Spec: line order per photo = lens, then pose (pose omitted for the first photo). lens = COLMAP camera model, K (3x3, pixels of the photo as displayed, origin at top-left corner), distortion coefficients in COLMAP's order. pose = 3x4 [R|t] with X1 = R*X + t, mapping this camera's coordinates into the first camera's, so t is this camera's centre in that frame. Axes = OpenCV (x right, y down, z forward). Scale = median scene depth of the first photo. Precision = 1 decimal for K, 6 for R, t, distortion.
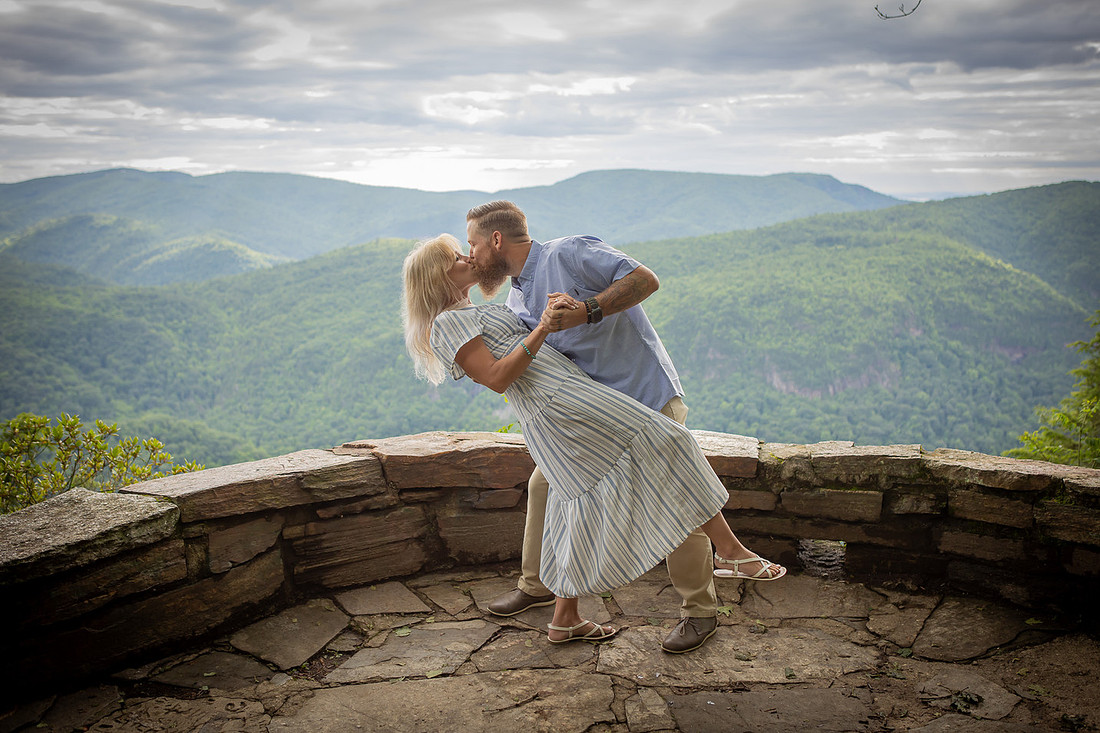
lens RADIAL K [[1173.6, 0, 568.6], [0, 1173.6, 361.1], [0, 0, 1]] dist [-0.036076, 0.000000]
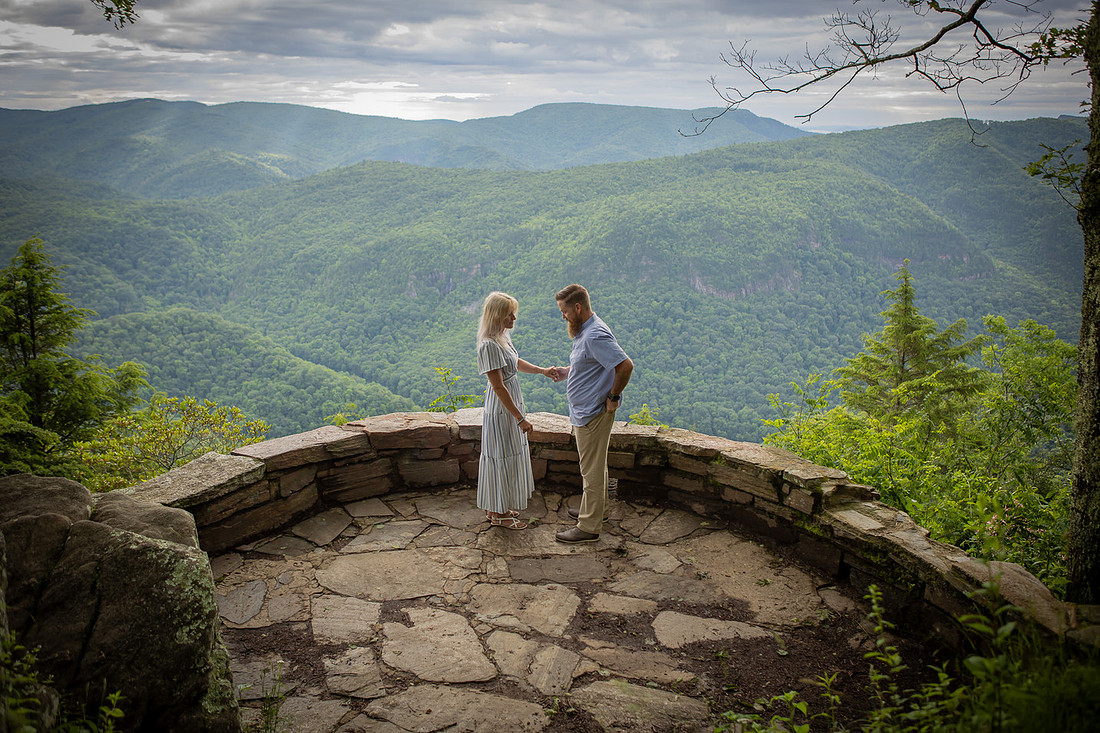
lens RADIAL K [[992.6, 0, 531.8], [0, 992.6, 351.6], [0, 0, 1]] dist [-0.076331, 0.086975]
pose [[0.999945, 0.008440, 0.006268, 0.087901], [-0.008968, 0.995933, 0.089655, -0.184272], [-0.005485, -0.089706, 0.995953, -0.544775]]
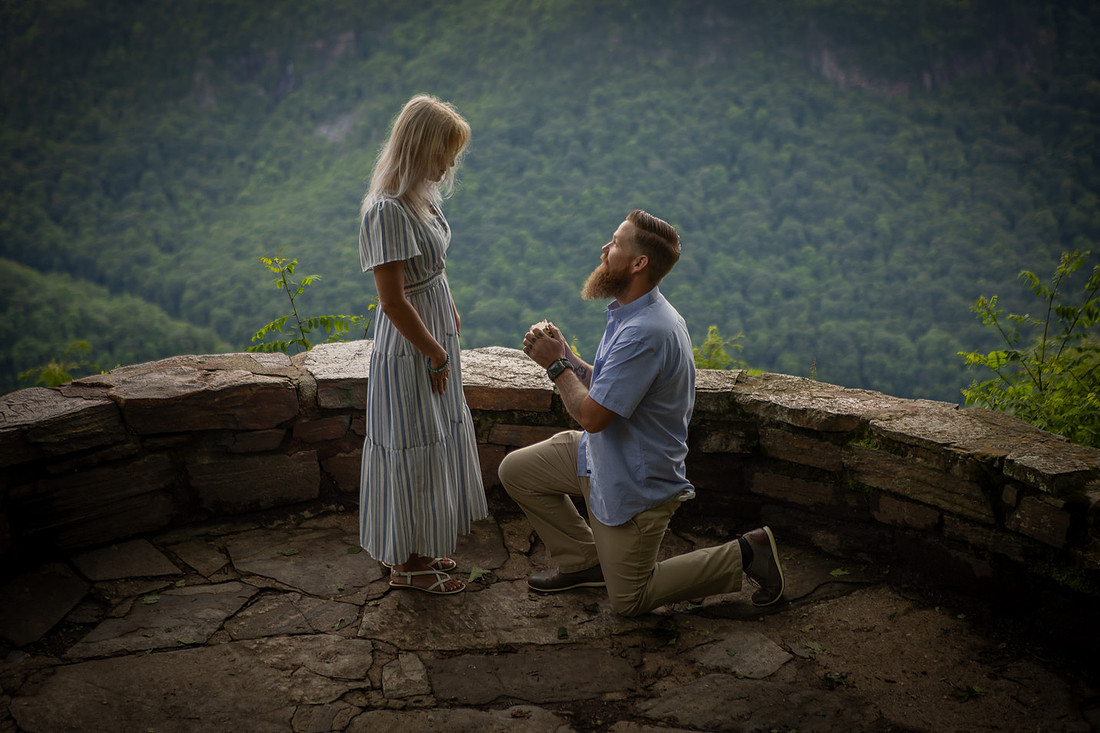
lens RADIAL K [[2128.5, 0, 554.2], [0, 2128.5, 353.2], [0, 0, 1]] dist [0.226391, 0.000000]
pose [[0.998888, -0.016765, 0.044055, 0.090856], [0.009910, 0.988415, 0.151455, -0.184886], [-0.046084, -0.150850, 0.987482, -0.569407]]
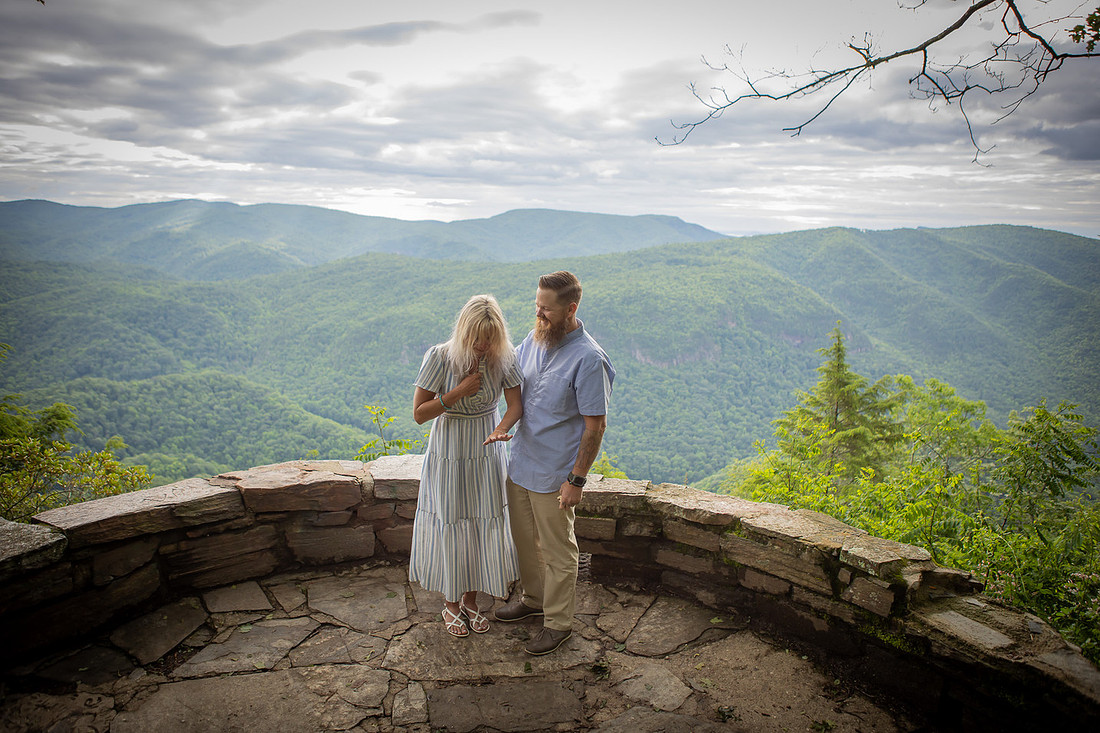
lens RADIAL K [[814.4, 0, 548.8], [0, 814.4, 348.1], [0, 0, 1]] dist [-0.092333, 0.071217]
pose [[0.997784, 0.019756, 0.063541, 0.122005], [-0.020593, 0.999709, 0.012543, -0.092704], [-0.063275, -0.013824, 0.997900, 0.068614]]
